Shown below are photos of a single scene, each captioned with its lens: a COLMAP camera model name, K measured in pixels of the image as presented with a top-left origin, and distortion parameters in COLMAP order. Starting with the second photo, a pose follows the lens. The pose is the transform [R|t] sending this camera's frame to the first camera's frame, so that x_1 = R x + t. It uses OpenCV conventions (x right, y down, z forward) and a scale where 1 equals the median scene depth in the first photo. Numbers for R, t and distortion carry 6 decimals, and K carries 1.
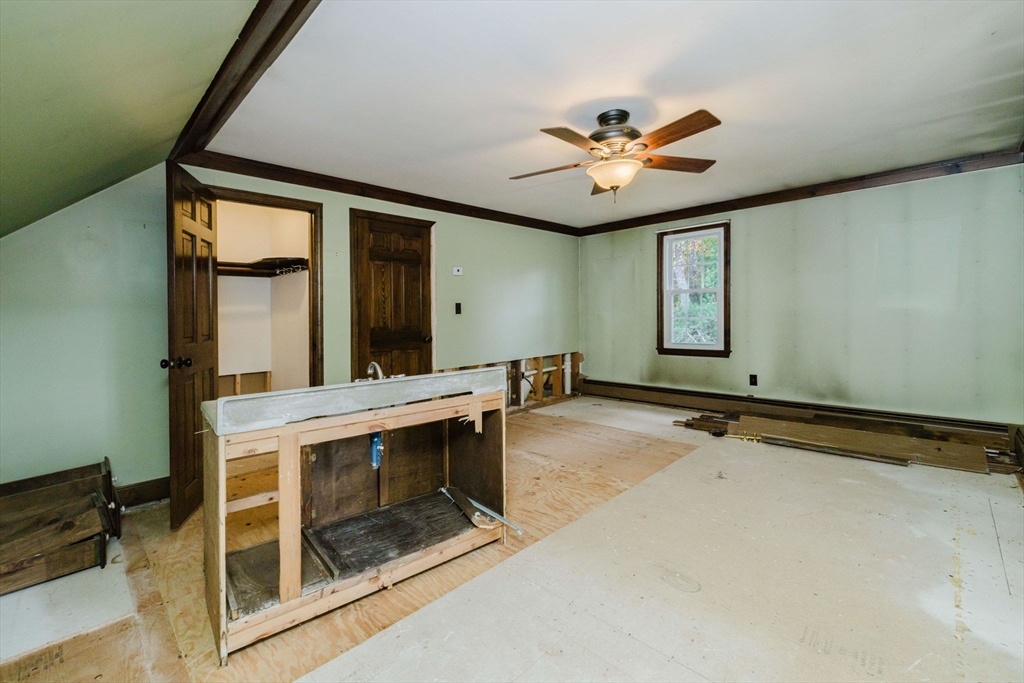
lens RADIAL K [[438.1, 0, 496.4], [0, 438.1, 323.1], [0, 0, 1]] dist [0.009565, -0.000270]
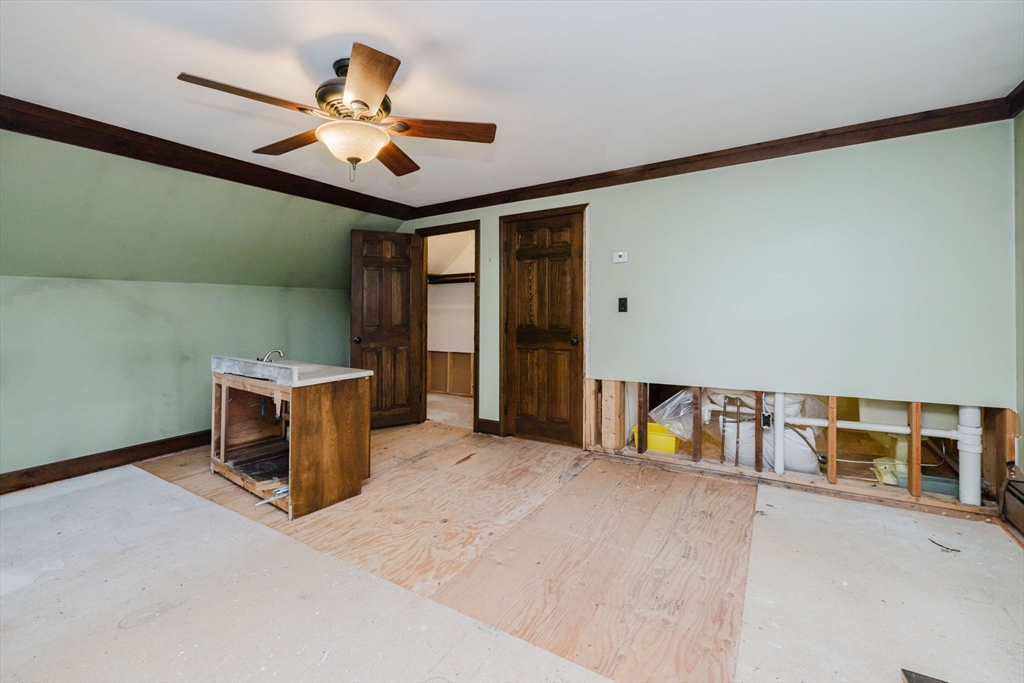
lens RADIAL K [[438.1, 0, 507.7], [0, 438.1, 304.7], [0, 0, 1]] dist [0.009565, -0.000270]
pose [[0.235310, 0.005926, -0.971902, 0.709385], [-0.008709, 0.999954, 0.003988, -0.040541], [0.971881, 0.007526, 0.235351, 0.714886]]
